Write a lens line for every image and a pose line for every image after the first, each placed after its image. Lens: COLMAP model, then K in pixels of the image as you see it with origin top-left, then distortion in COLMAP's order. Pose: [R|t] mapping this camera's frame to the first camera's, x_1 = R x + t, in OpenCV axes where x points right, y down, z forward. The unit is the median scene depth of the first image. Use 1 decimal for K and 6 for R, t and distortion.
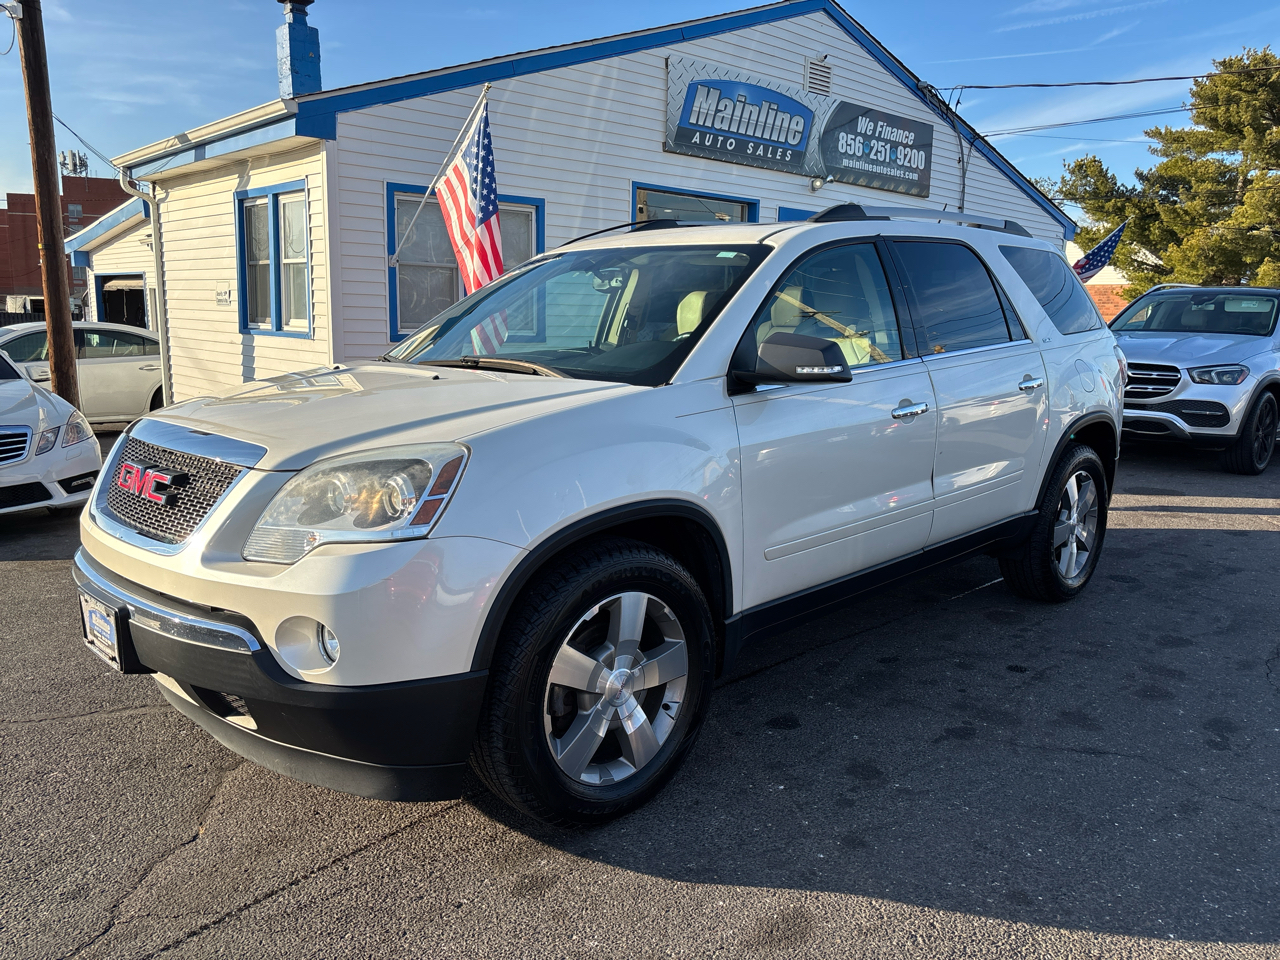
lens RADIAL K [[961.5, 0, 640.0], [0, 961.5, 480.0], [0, 0, 1]] dist [0.043431, -0.041228]
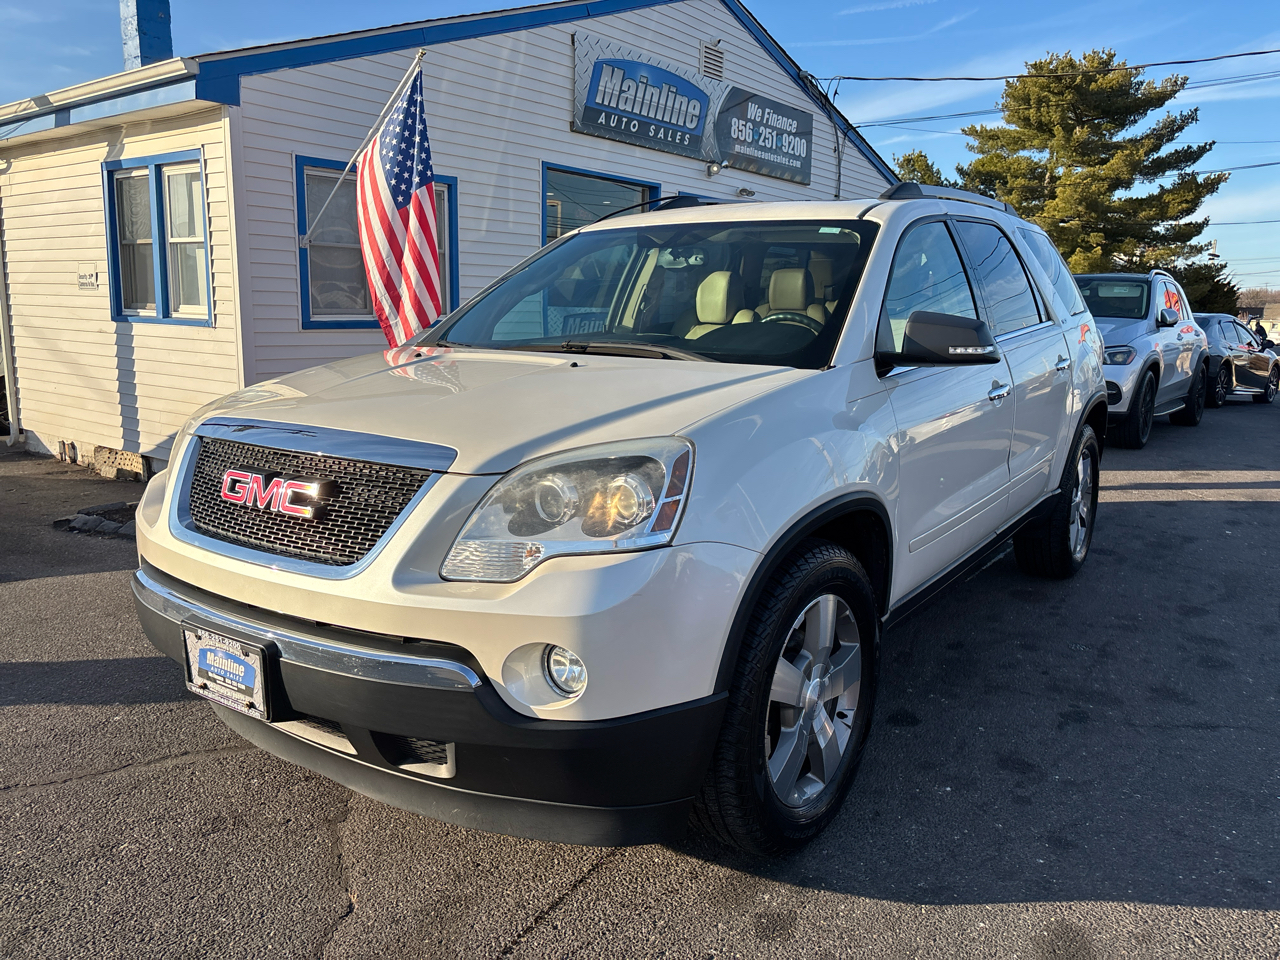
lens RADIAL K [[961.6, 0, 633.0], [0, 961.6, 481.0], [0, 0, 1]] dist [0.041654, -0.039757]
pose [[0.985766, -0.032560, 0.164939, -0.099958], [0.030404, 0.999416, 0.015579, -0.003352], [-0.165350, -0.010342, 0.986181, 0.036451]]
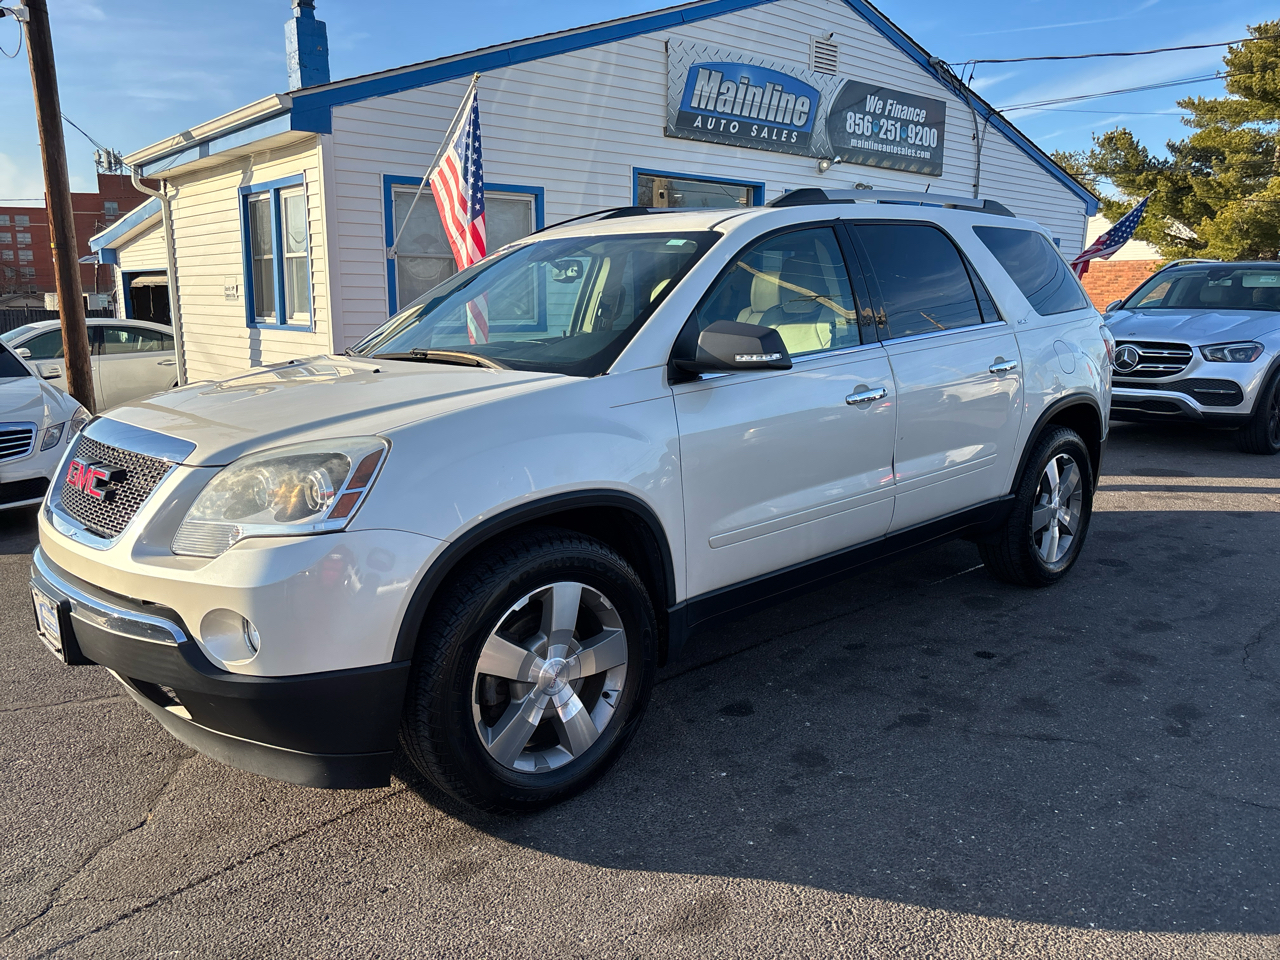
lens RADIAL K [[961.6, 0, 633.0], [0, 961.6, 481.0], [0, 0, 1]] dist [0.041654, -0.039757]
pose [[0.999177, -0.011583, -0.038885, 0.030643], [0.012181, 0.999810, 0.015196, -0.001077], [0.038702, -0.015657, 0.999128, -0.000556]]
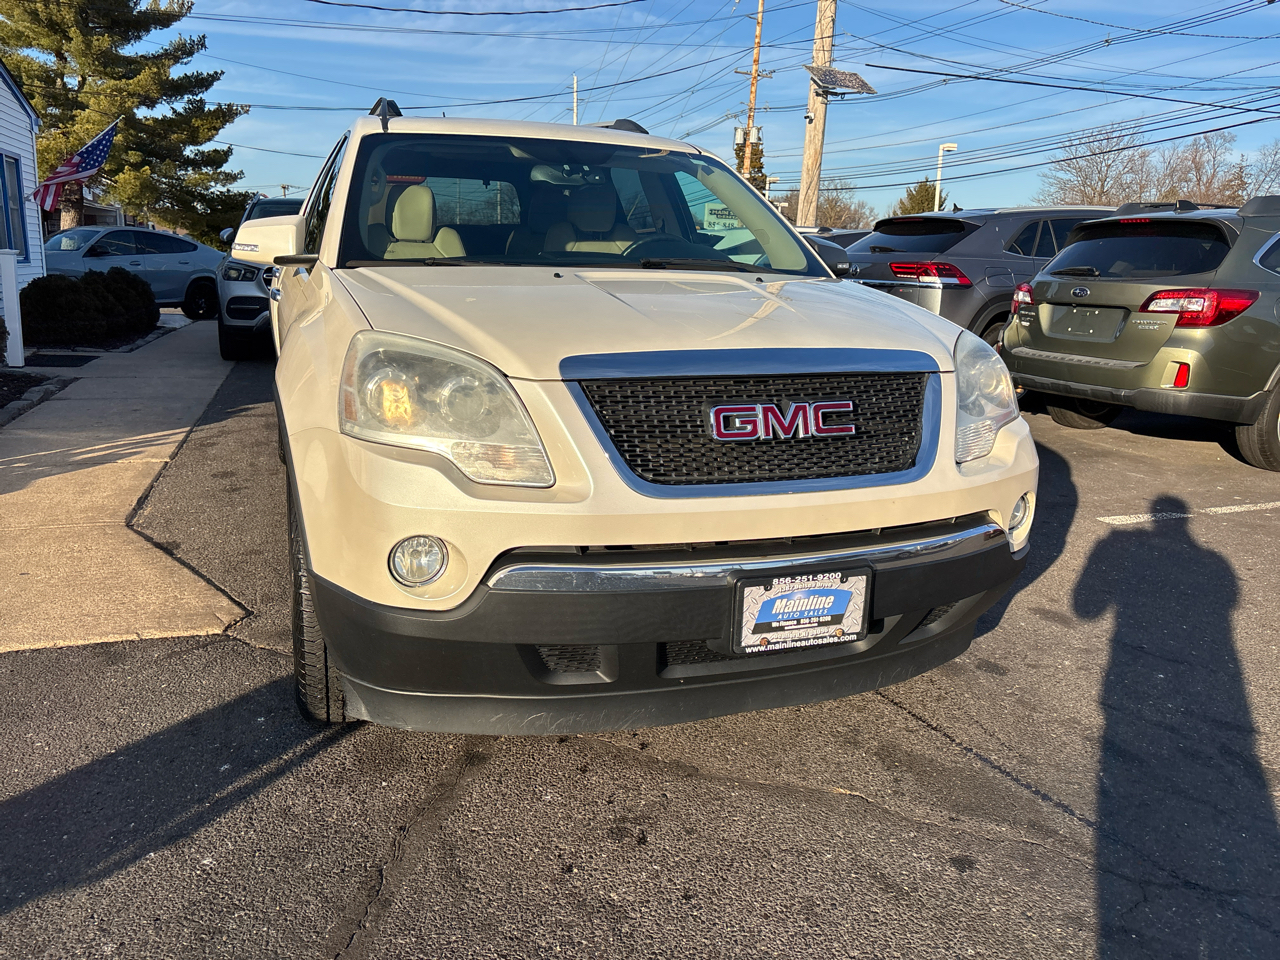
lens RADIAL K [[955.3, 0, 632.9], [0, 955.3, 494.4], [0, 0, 1]] dist [0.048704, -0.050062]
pose [[0.420152, -0.223052, 0.879614, -0.372659], [0.128365, 0.974182, 0.185718, -0.029404], [-0.898329, 0.034882, 0.437936, 0.228219]]
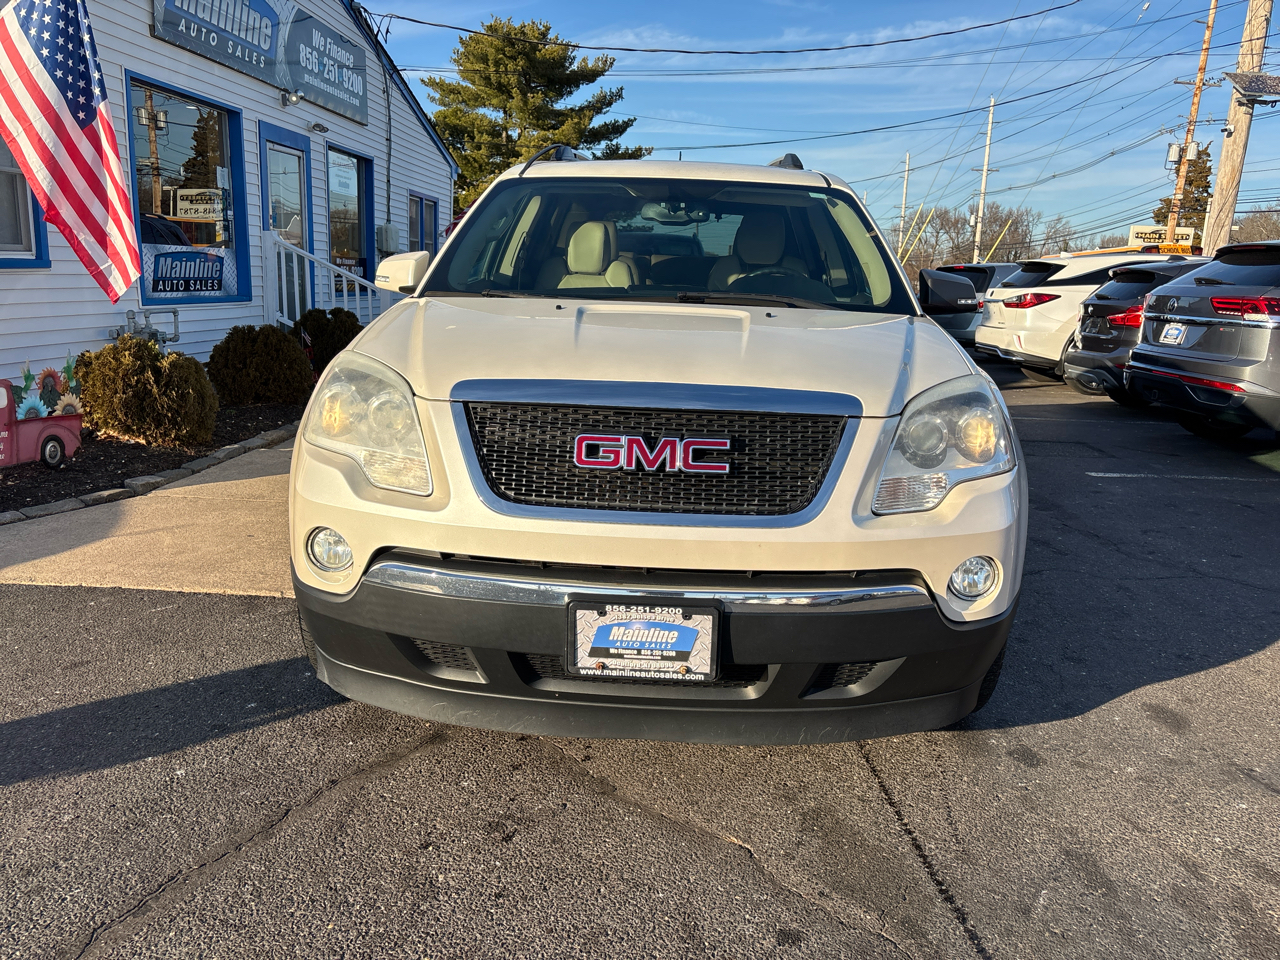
lens RADIAL K [[955.0, 0, 639.5], [0, 955.0, 484.3], [0, 0, 1]] dist [0.043141, -0.038035]
pose [[0.736995, -0.137168, 0.661833, -0.309117], [0.088017, 0.990330, 0.107238, -0.017140], [-0.670143, -0.020781, 0.741941, 0.124000]]
